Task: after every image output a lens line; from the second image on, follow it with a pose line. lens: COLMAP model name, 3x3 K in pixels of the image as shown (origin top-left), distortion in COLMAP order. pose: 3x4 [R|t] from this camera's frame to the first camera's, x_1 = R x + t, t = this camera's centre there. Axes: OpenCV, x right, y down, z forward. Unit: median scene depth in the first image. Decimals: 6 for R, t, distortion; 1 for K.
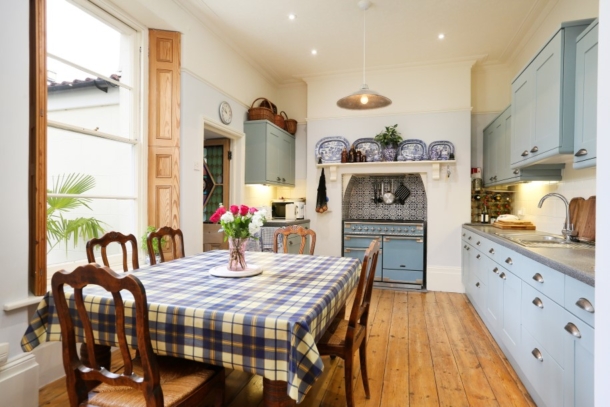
lens RADIAL K [[337.4, 0, 306.9], [0, 337.4, 202.0], [0, 0, 1]] dist [-0.018446, 0.003217]
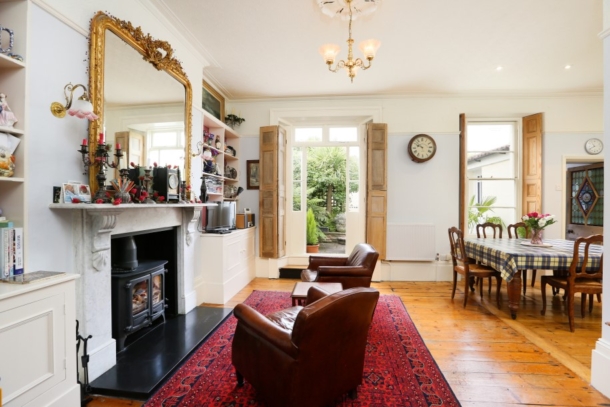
lens RADIAL K [[277.8, 0, 307.3], [0, 277.8, 203.9], [0, 0, 1]] dist [0.001719, 0.000961]
pose [[0.182541, -0.003285, -0.983193, 0.844892], [-0.001118, 0.999993, -0.003548, -0.025515], [0.983198, 0.001747, 0.182537, -0.476842]]
